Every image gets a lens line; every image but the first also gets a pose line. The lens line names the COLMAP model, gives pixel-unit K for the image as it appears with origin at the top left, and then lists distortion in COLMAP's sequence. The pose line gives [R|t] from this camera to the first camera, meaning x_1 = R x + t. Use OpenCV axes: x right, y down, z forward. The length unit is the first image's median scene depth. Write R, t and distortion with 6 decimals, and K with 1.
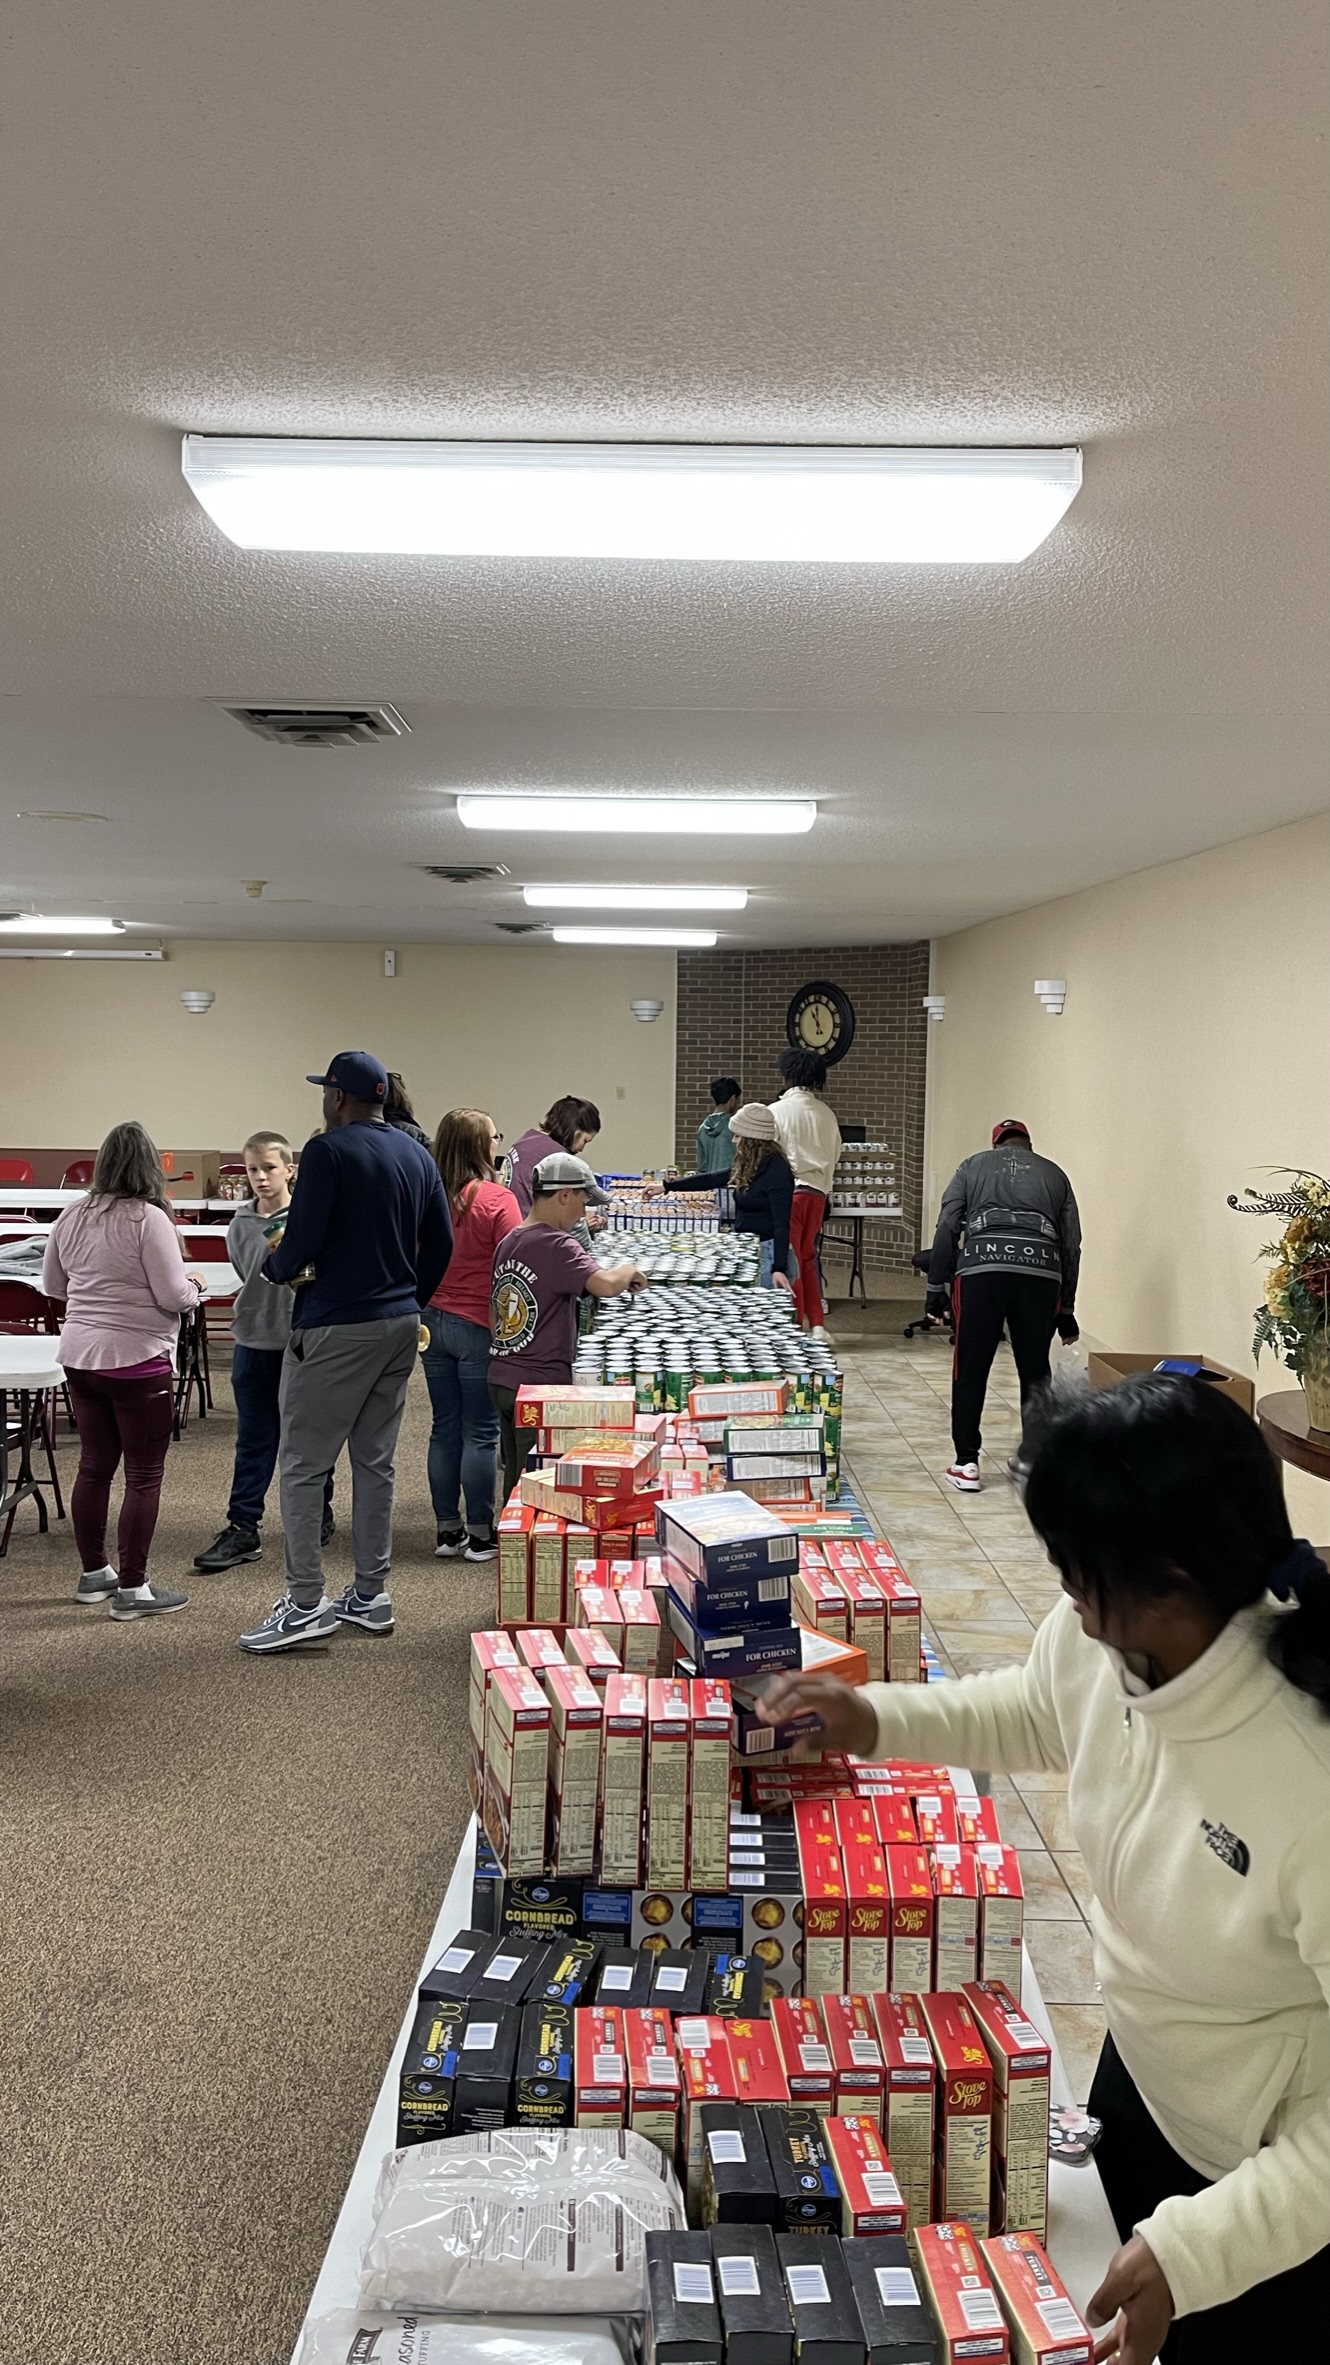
lens RADIAL K [[1819.7, 0, 664.5], [0, 1819.7, 1181.4], [0, 0, 1]] dist [0.000495, 0.000306]
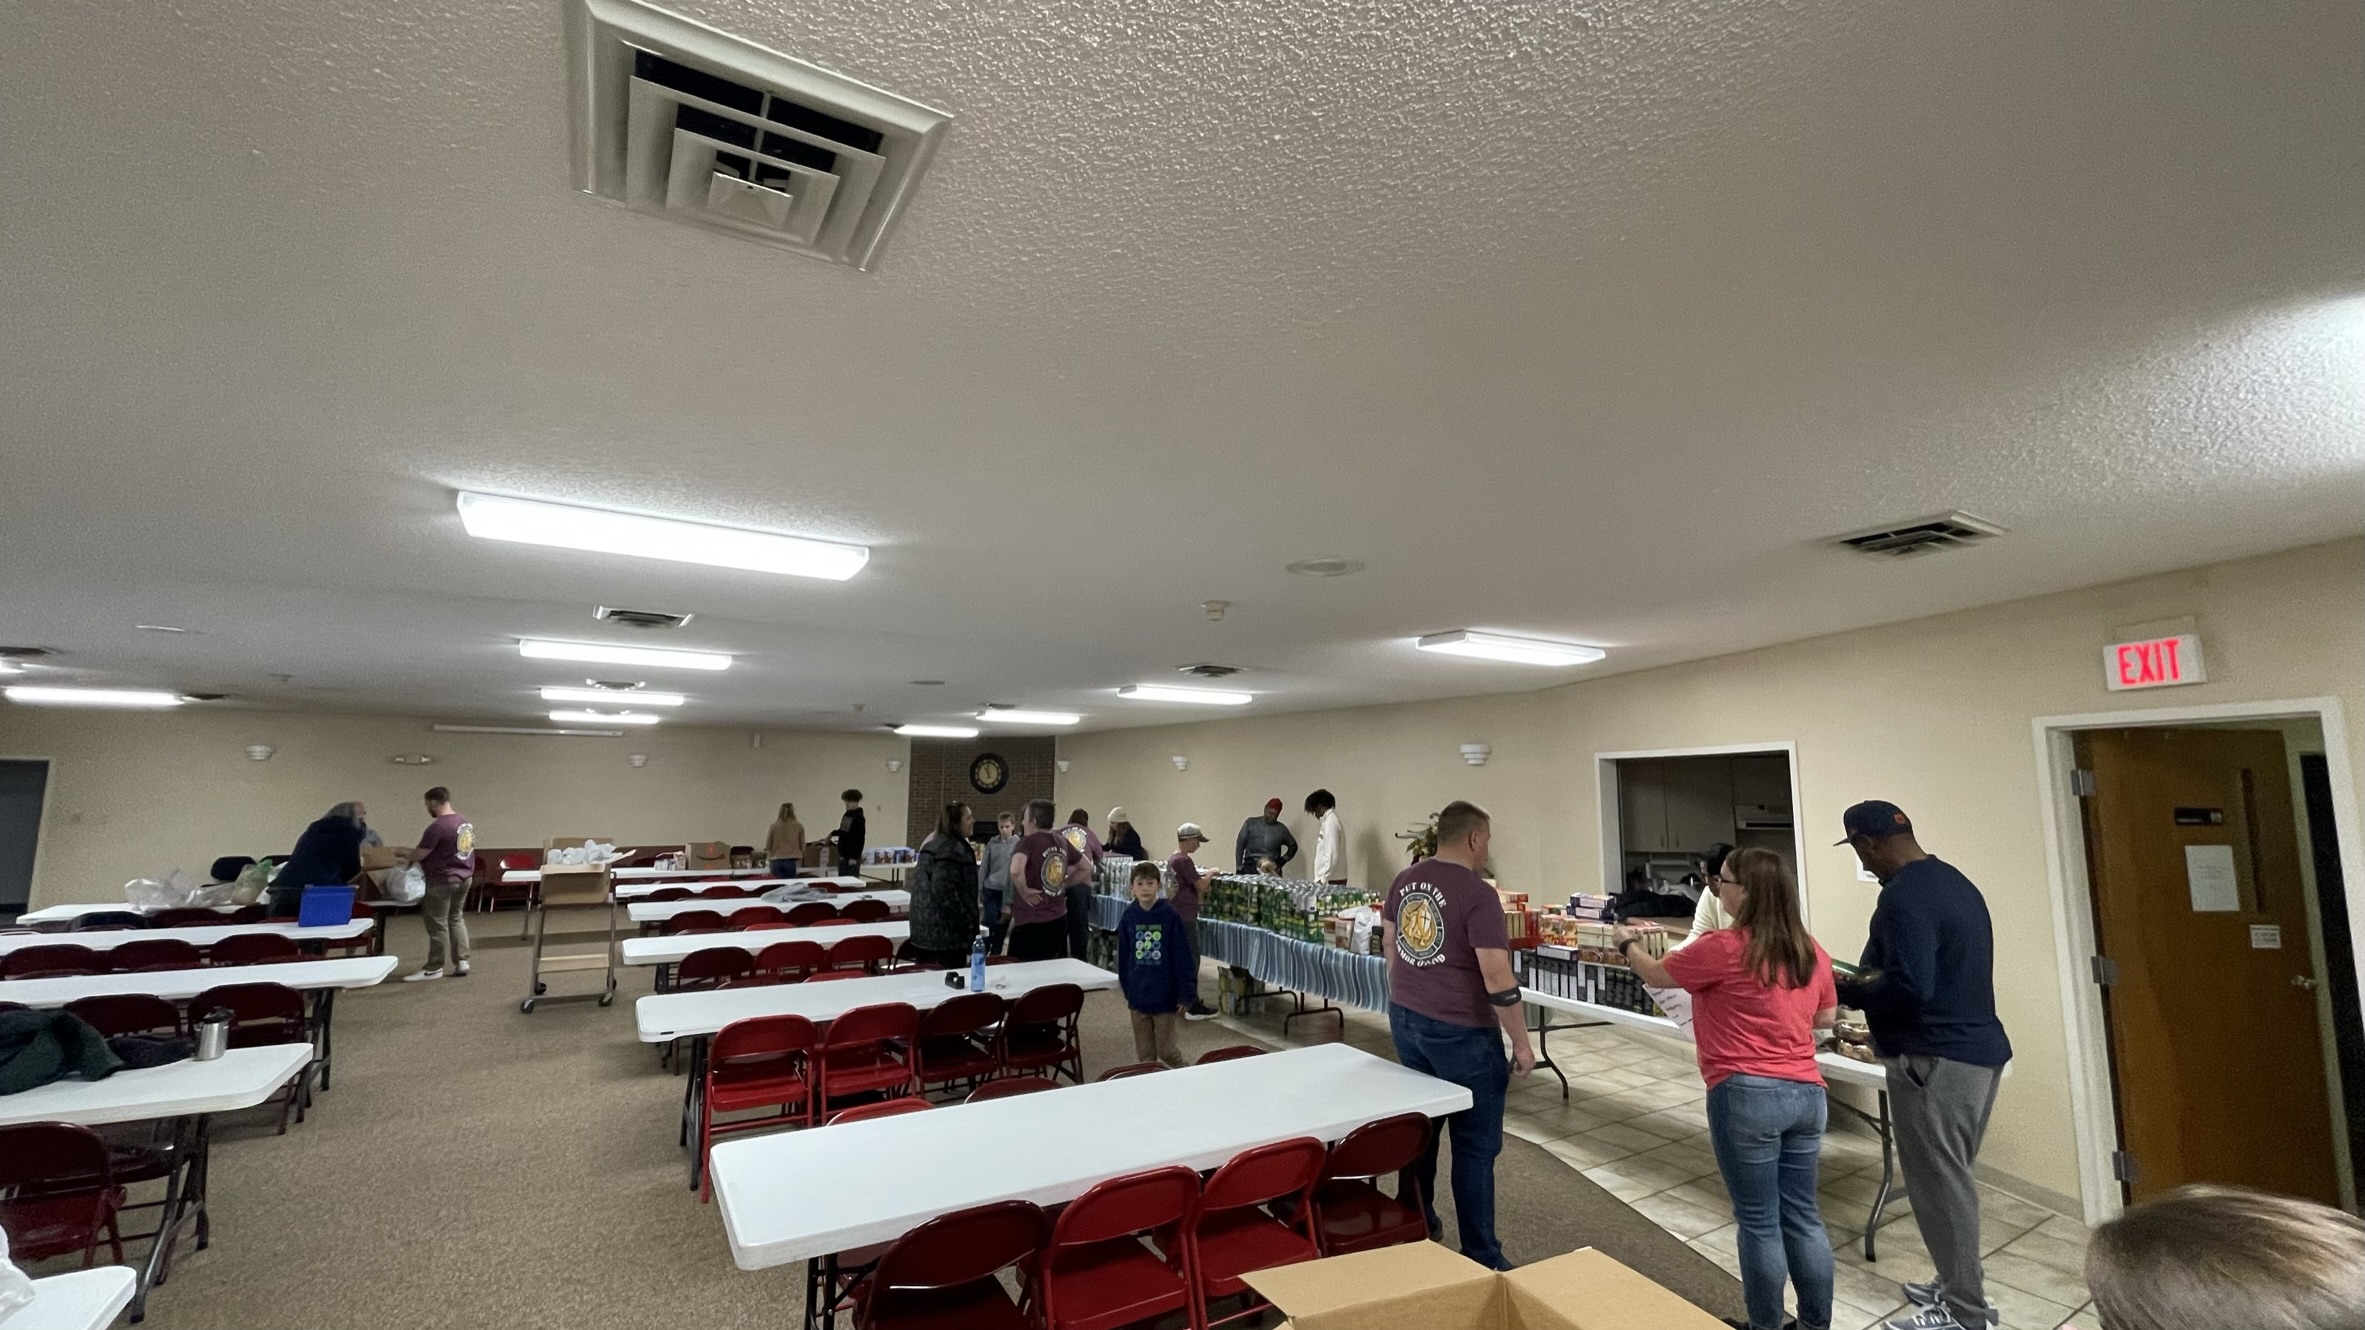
lens RADIAL K [[977.5, 0, 1181.8], [0, 977.5, 669.0], [0, 0, 1]] dist [-0.000125, -0.000003]
pose [[0.859383, 0.055554, 0.508306, -0.028224], [0.042413, 0.982910, -0.179132, 0.016011], [-0.509571, 0.175502, 0.842340, -0.119325]]
